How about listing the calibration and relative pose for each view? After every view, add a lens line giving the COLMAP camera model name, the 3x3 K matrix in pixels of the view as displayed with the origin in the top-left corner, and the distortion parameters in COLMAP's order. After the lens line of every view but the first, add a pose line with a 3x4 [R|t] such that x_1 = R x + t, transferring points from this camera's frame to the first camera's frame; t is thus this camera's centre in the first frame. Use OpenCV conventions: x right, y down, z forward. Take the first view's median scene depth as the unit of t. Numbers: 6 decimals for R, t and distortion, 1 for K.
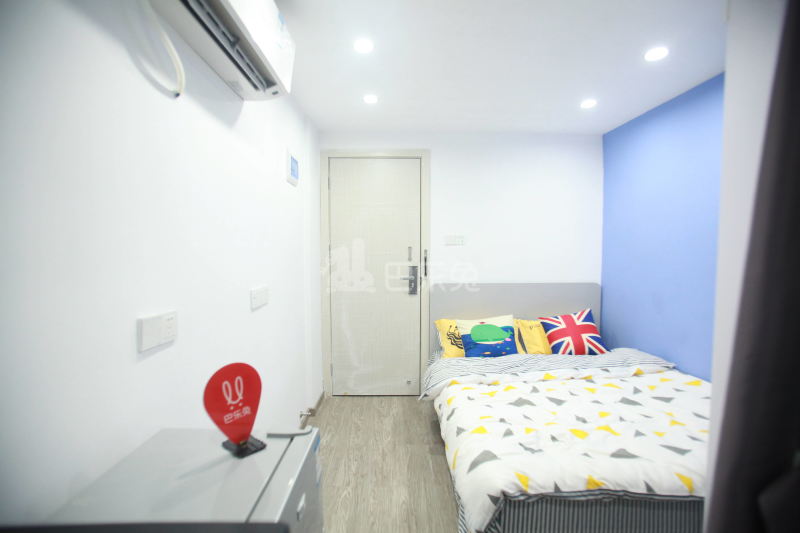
lens RADIAL K [[380.0, 0, 400.0], [0, 380.0, 266.5], [0, 0, 1]] dist [-0.080502, 0.032467]
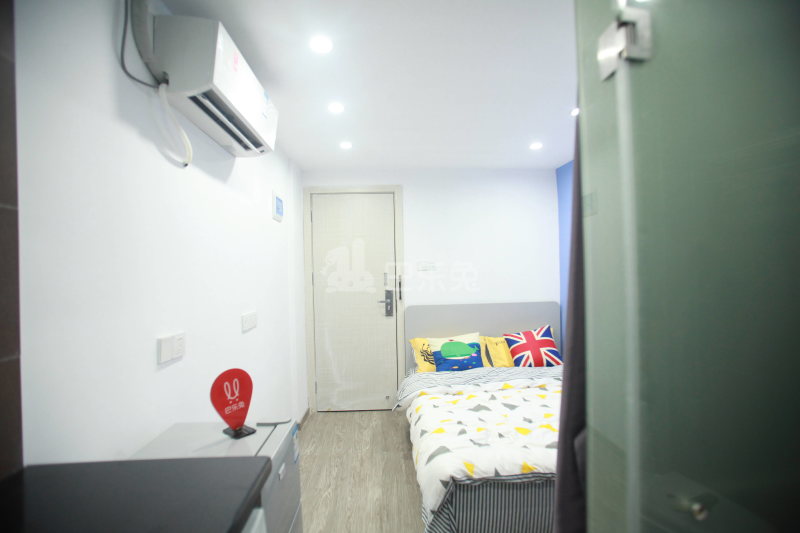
lens RADIAL K [[380.0, 0, 400.0], [0, 380.0, 266.5], [0, 0, 1]] dist [-0.080502, 0.032467]
pose [[0.999353, -0.020451, 0.029587, 0.056252], [0.022127, 0.998102, -0.057469, -0.009436], [-0.028356, 0.058087, 0.997909, -0.166302]]
